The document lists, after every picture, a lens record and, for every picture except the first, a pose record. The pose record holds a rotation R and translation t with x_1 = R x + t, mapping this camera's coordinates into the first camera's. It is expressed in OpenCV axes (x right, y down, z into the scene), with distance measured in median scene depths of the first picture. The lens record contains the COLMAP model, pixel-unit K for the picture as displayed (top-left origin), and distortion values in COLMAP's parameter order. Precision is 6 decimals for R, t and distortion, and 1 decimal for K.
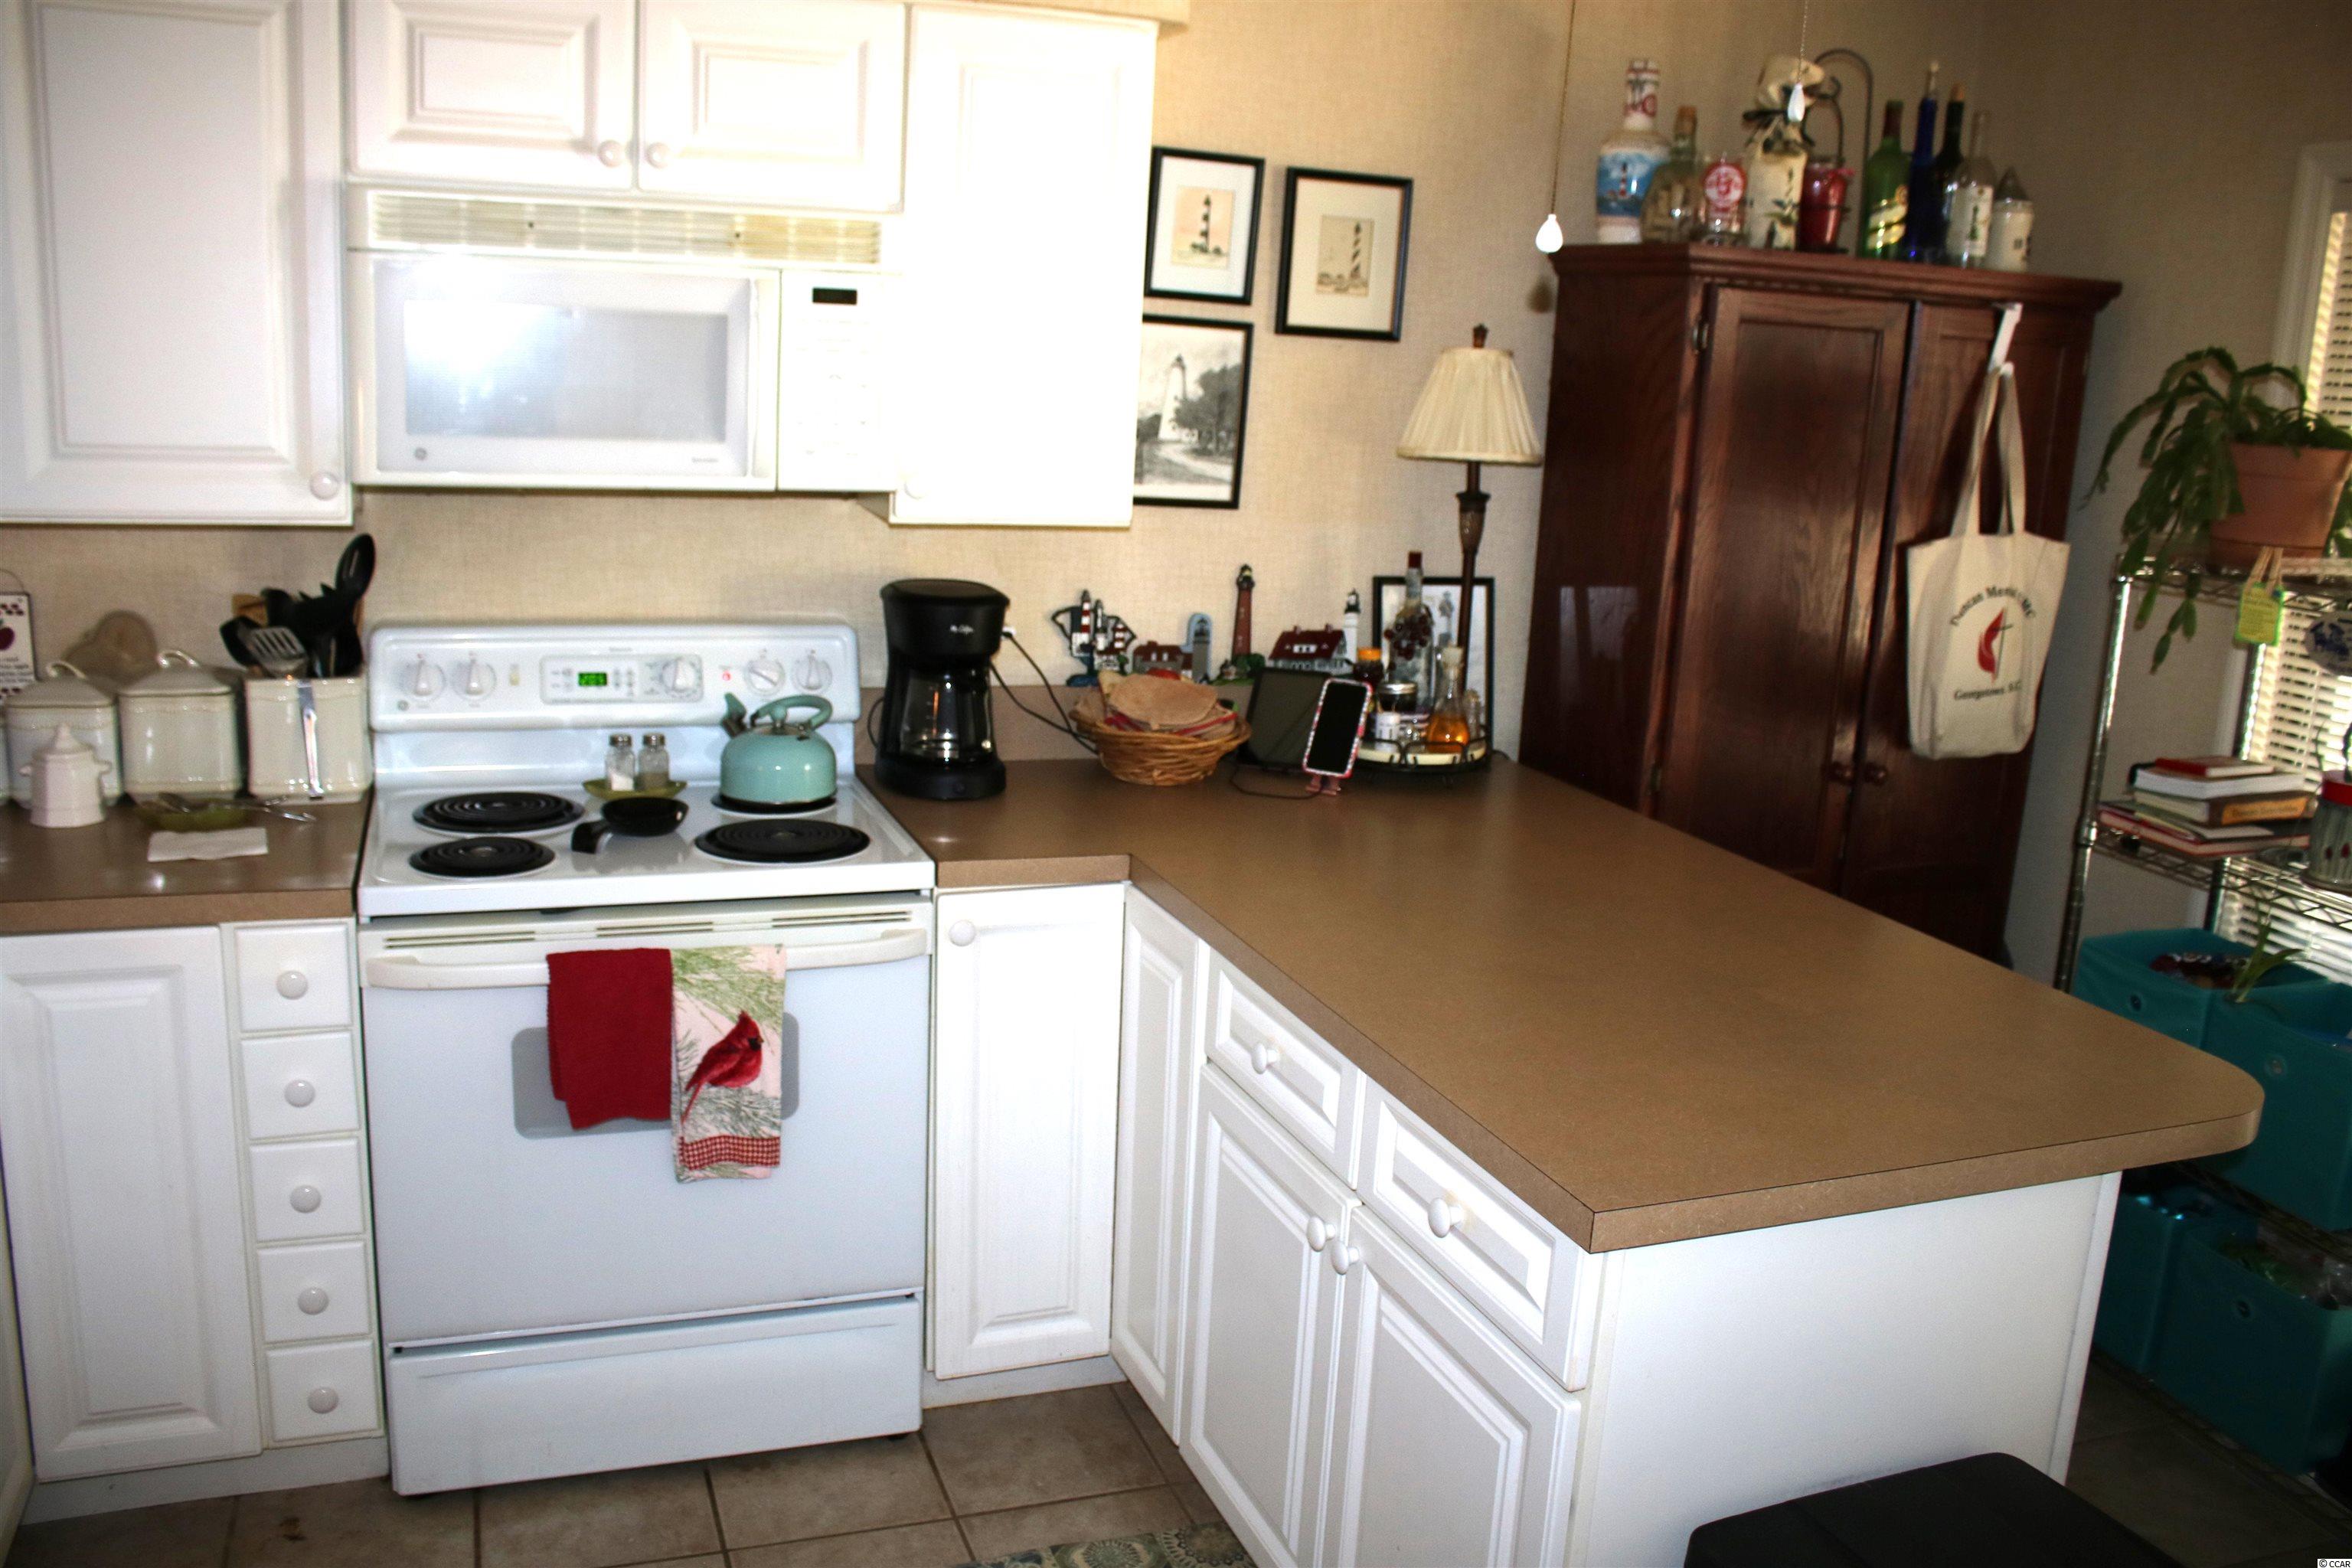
lens RADIAL K [[1974.4, 0, 1171.6], [0, 1974.4, 791.3], [0, 0, 1]] dist [-0.154144, 0.143354]
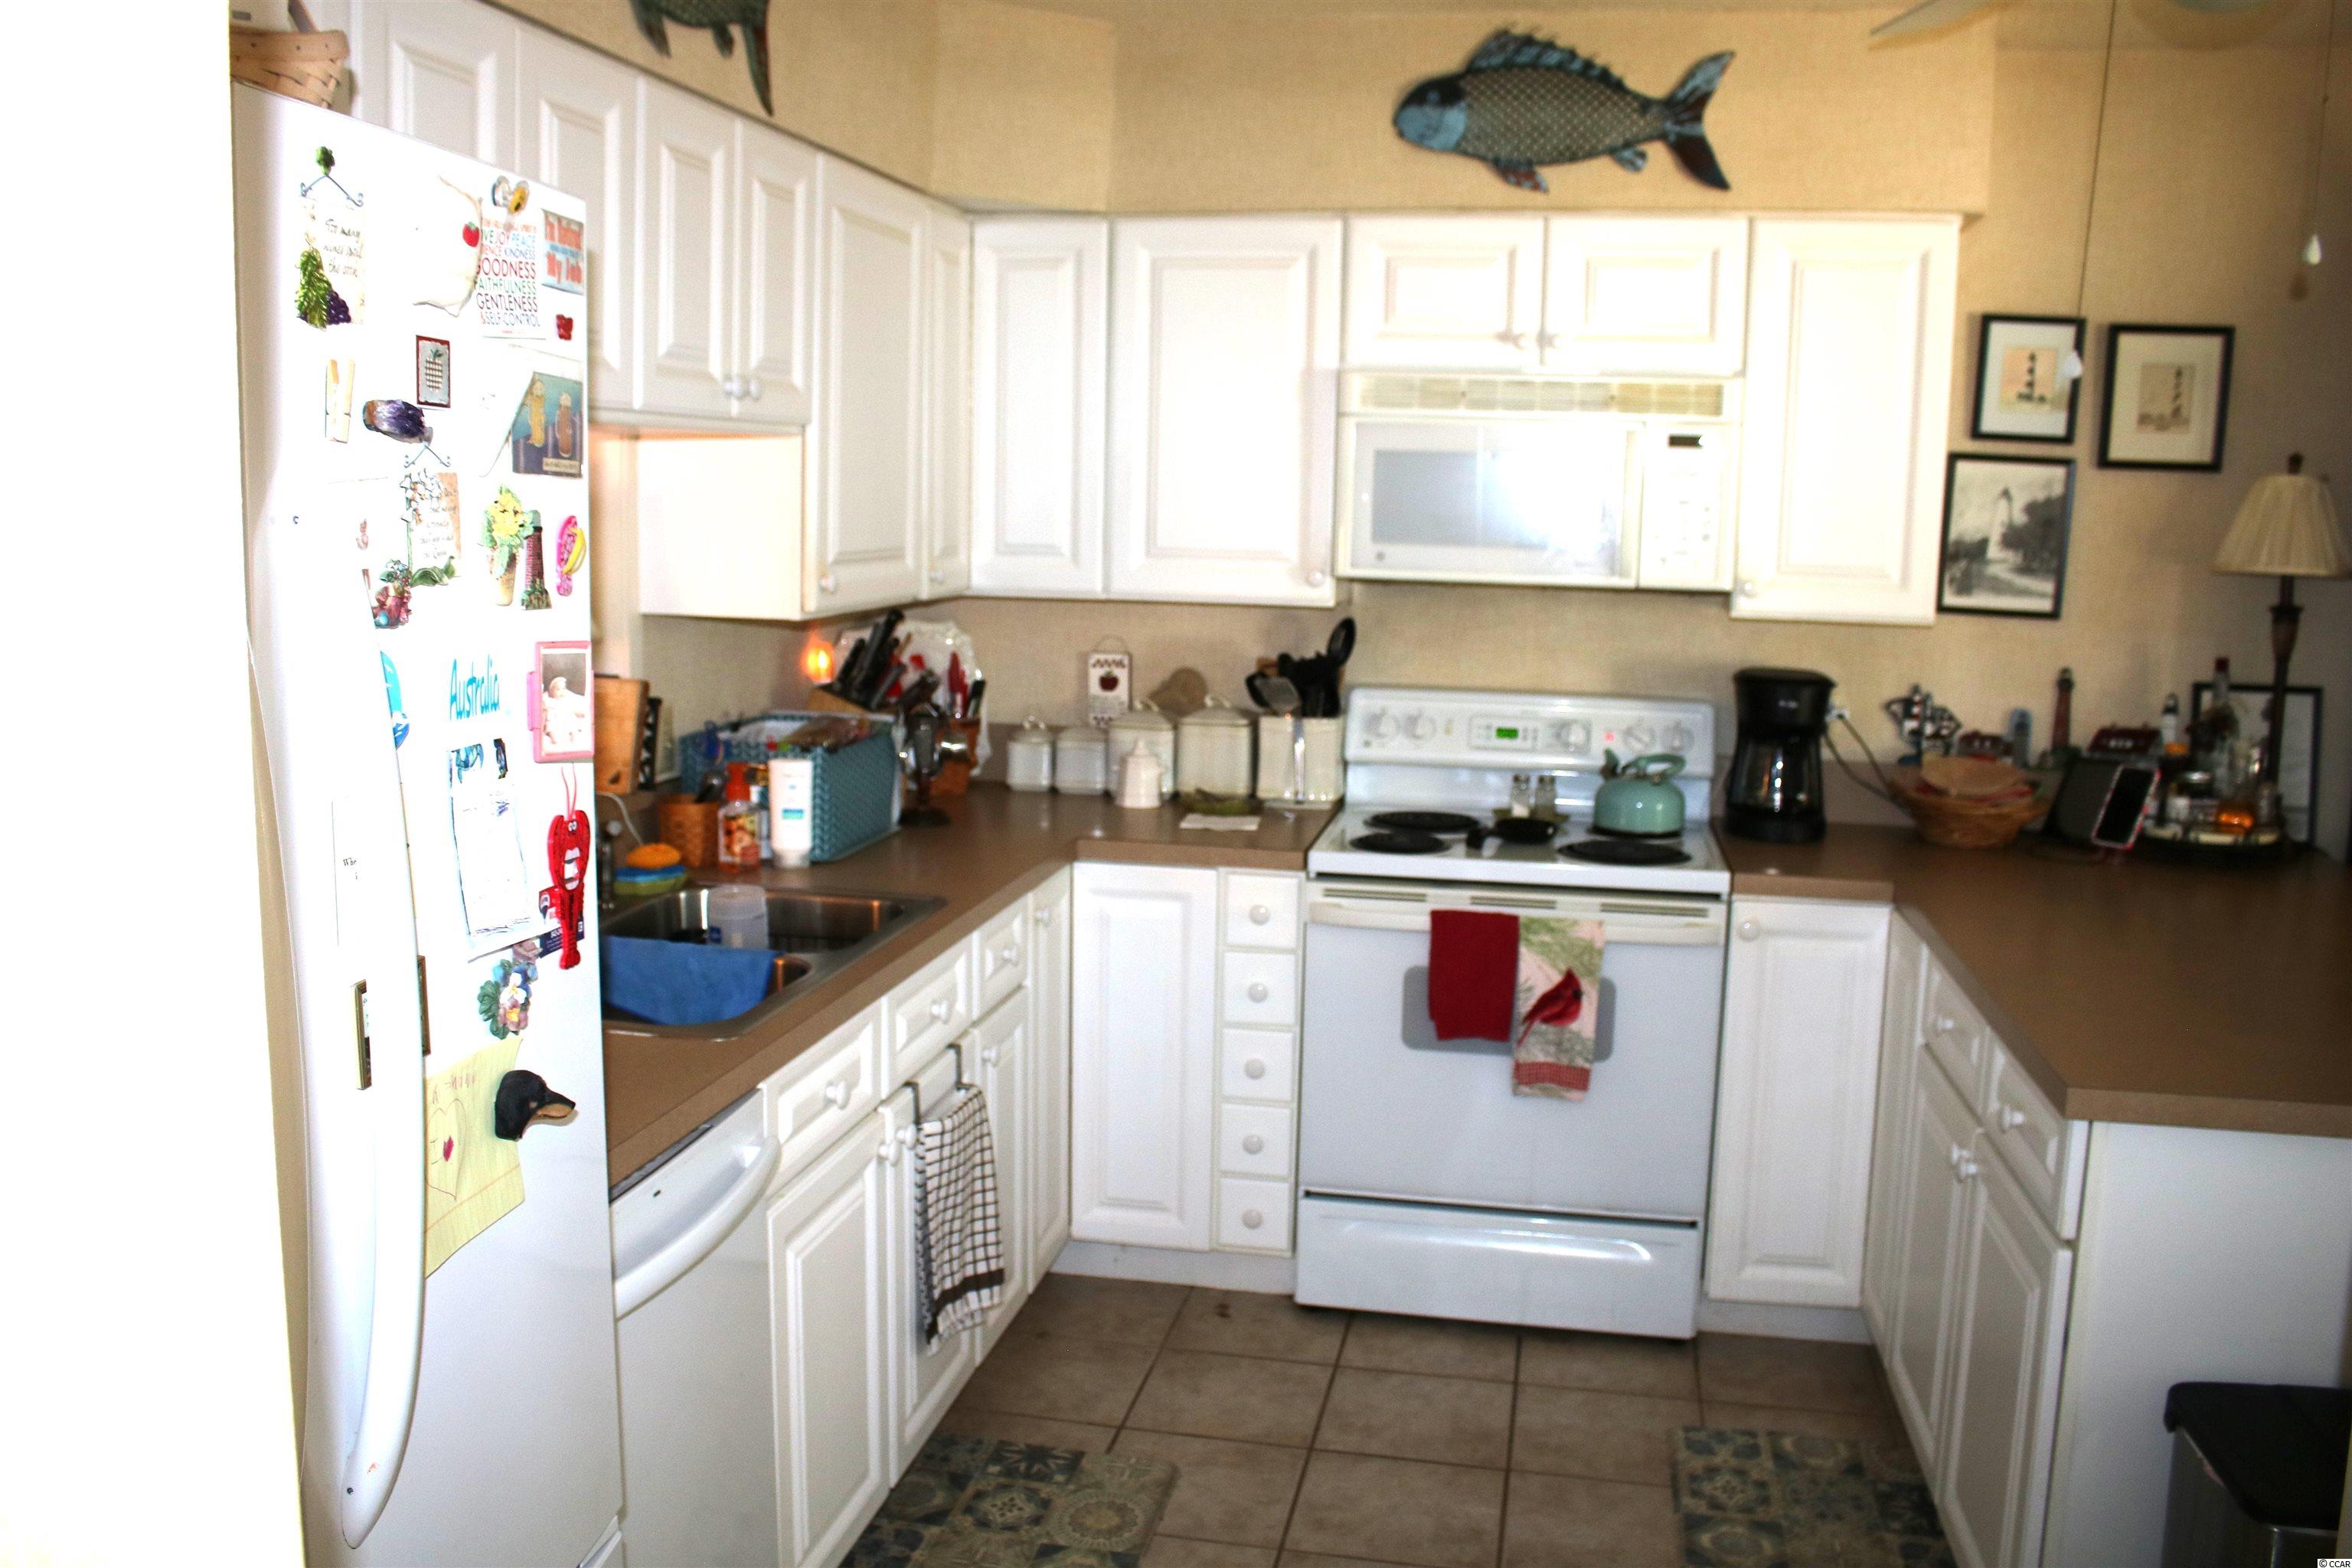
lens RADIAL K [[1974.4, 0, 1171.6], [0, 1974.4, 791.3], [0, 0, 1]] dist [-0.154144, 0.143354]
pose [[0.855091, 0.048052, -0.516247, 0.201601], [-0.093032, 0.993756, -0.061596, 0.086292], [0.510063, 0.100698, 0.854222, -0.253257]]
